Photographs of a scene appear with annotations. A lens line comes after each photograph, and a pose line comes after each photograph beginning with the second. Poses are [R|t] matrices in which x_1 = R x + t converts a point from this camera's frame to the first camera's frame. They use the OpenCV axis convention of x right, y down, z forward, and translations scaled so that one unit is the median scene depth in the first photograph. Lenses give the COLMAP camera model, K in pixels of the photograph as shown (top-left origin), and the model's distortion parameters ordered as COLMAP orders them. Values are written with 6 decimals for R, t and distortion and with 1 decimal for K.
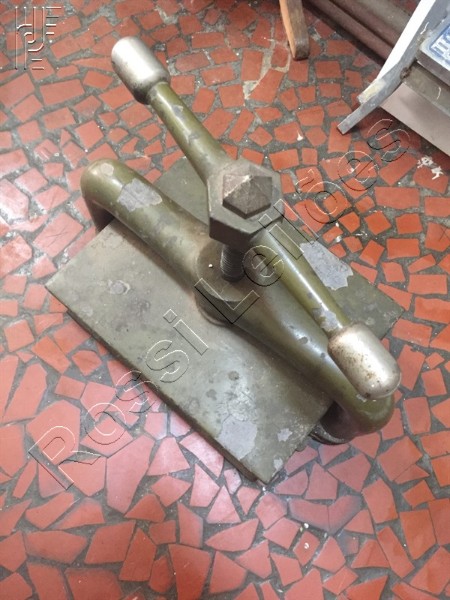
lens RADIAL K [[516.6, 0, 224.3], [0, 516.6, 301.9], [0, 0, 1]] dist [0.043865, -0.086115]
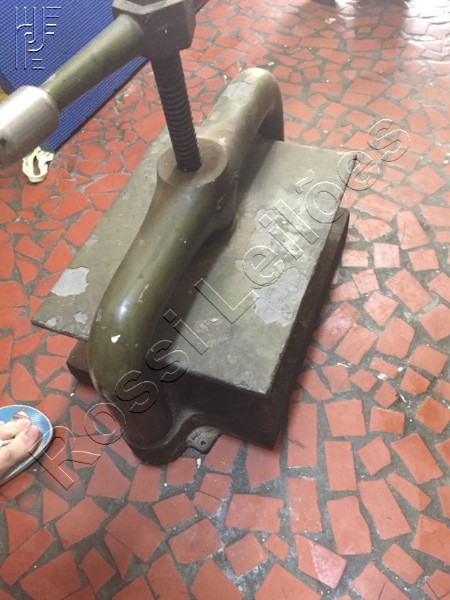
lens RADIAL K [[516.6, 0, 222.2], [0, 516.6, 303.9], [0, 0, 1]] dist [0.043865, -0.086115]
pose [[0.313780, 0.729147, -0.608184, 0.620014], [-0.859715, 0.490062, 0.143980, -0.093556], [0.403030, 0.477687, 0.780629, 0.290194]]
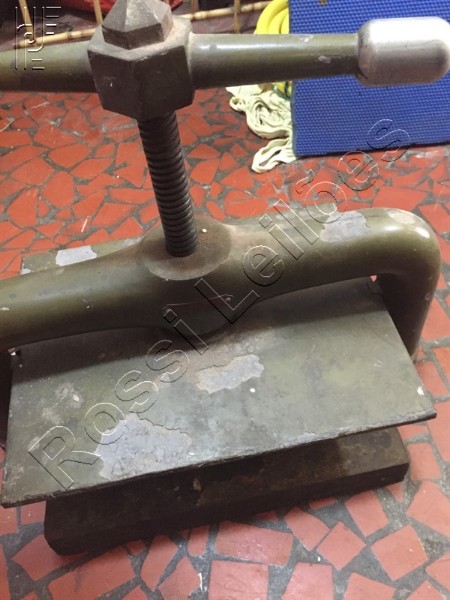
lens RADIAL K [[516.6, 0, 225.0], [0, 516.6, 295.8], [0, 0, 1]] dist [0.043865, -0.086115]
pose [[-0.630936, 0.592898, -0.500391, 0.304359], [-0.725298, -0.221782, 0.651733, -0.477627], [0.275434, 0.774134, 0.569958, 0.477747]]
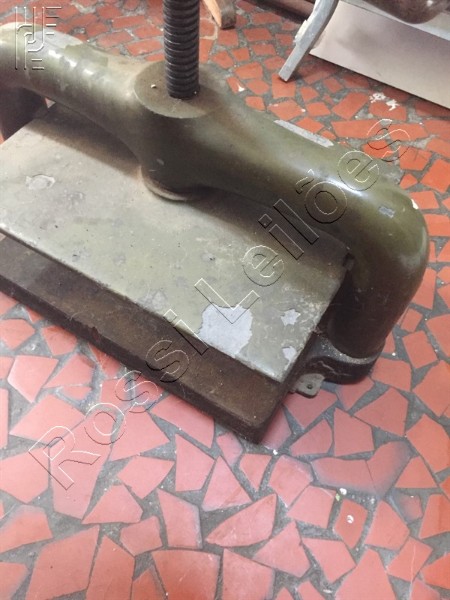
lens RADIAL K [[516.6, 0, 223.6], [0, 516.6, 303.6], [0, 0, 1]] dist [0.043865, -0.086115]
pose [[0.985149, -0.143852, 0.093740, -0.031730], [0.162751, 0.956303, -0.242892, 0.326413], [-0.054704, 0.254541, 0.965513, 0.257926]]
